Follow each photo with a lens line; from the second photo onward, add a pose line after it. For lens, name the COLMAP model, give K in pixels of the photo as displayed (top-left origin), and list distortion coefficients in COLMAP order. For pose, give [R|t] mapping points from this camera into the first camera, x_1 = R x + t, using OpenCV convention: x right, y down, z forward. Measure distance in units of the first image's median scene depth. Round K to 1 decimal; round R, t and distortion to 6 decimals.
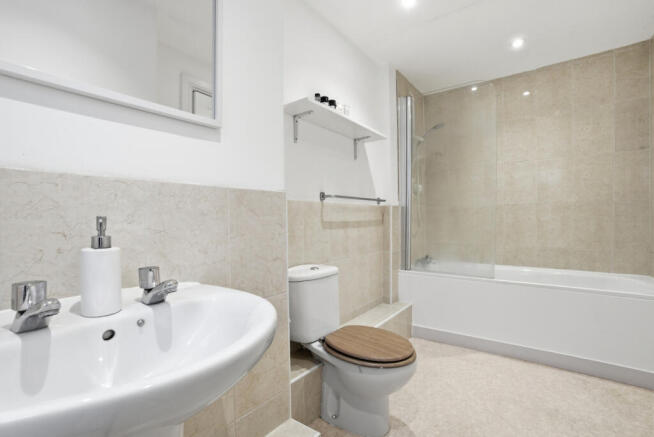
lens RADIAL K [[287.6, 0, 328.3], [0, 287.6, 219.3], [0, 0, 1]] dist [-0.036969, 0.001946]
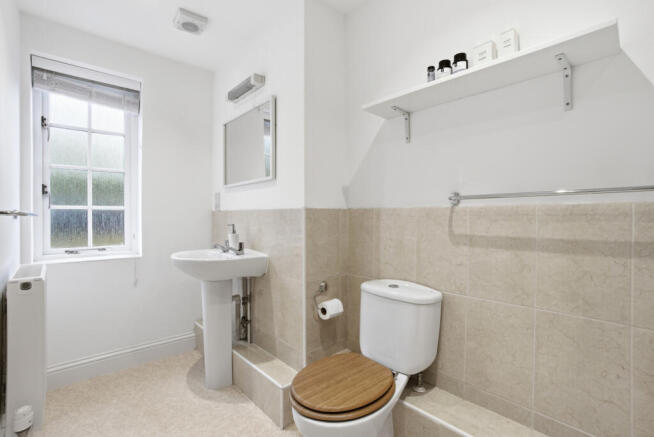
lens RADIAL K [[287.6, 0, 330.1], [0, 287.6, 215.8], [0, 0, 1]] dist [-0.036969, 0.001946]
pose [[-0.152558, 0.002828, -0.988291, 0.723203], [-0.004637, 0.999983, 0.003578, -0.038586], [0.988284, 0.005129, -0.152542, 0.811352]]
